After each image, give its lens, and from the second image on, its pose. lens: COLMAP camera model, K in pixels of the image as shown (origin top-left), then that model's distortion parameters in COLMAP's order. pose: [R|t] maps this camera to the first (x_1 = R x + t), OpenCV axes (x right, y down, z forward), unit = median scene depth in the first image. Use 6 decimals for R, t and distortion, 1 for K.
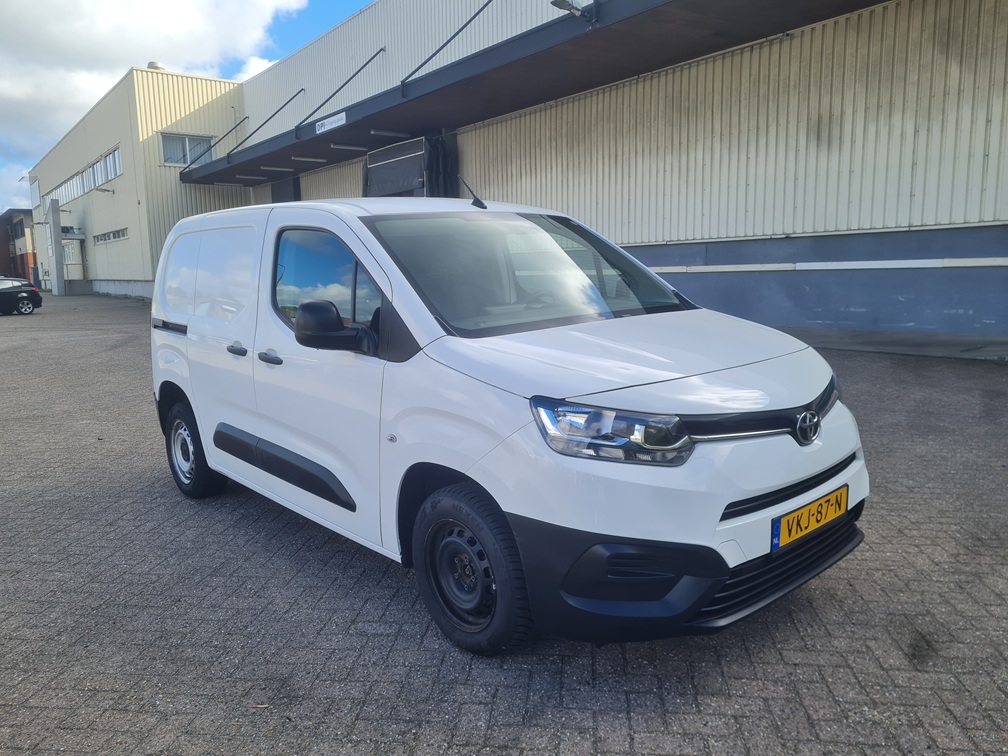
lens RADIAL K [[767.5, 0, 503.3], [0, 767.5, 372.1], [0, 0, 1]] dist [0.069619, -0.053102]
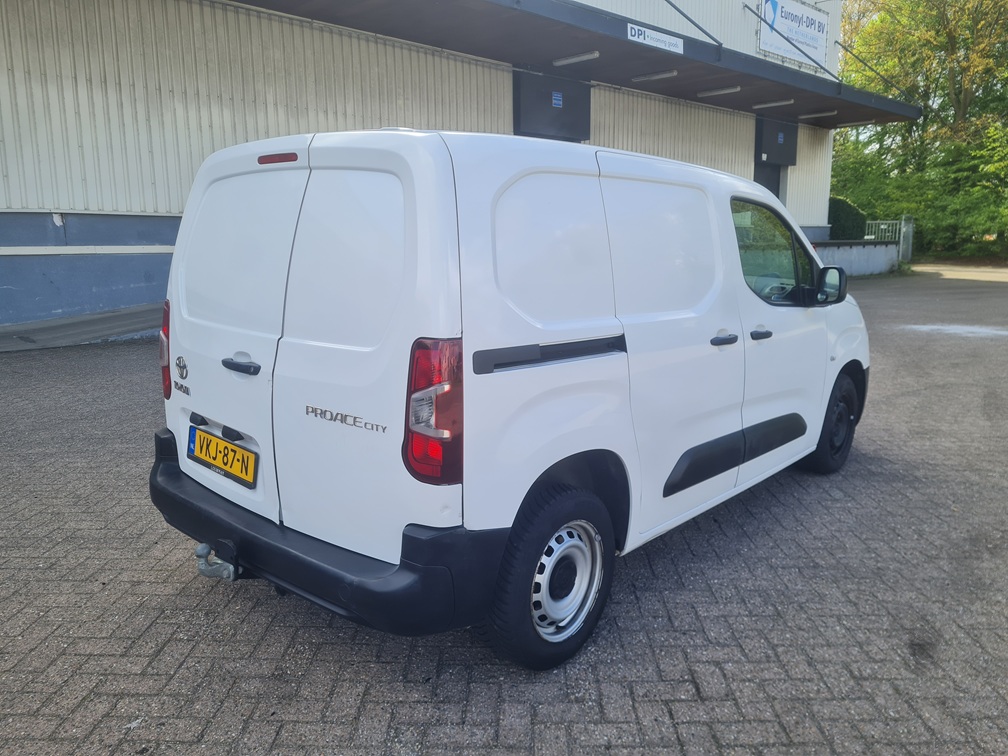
lens RADIAL K [[767.5, 0, 503.3], [0, 767.5, 372.1], [0, 0, 1]] dist [0.069619, -0.053102]
pose [[-0.141581, -0.143357, 0.979492, -1.119471], [0.140465, 0.976538, 0.163228, -0.162089], [-0.979910, 0.160694, -0.118122, 1.336541]]
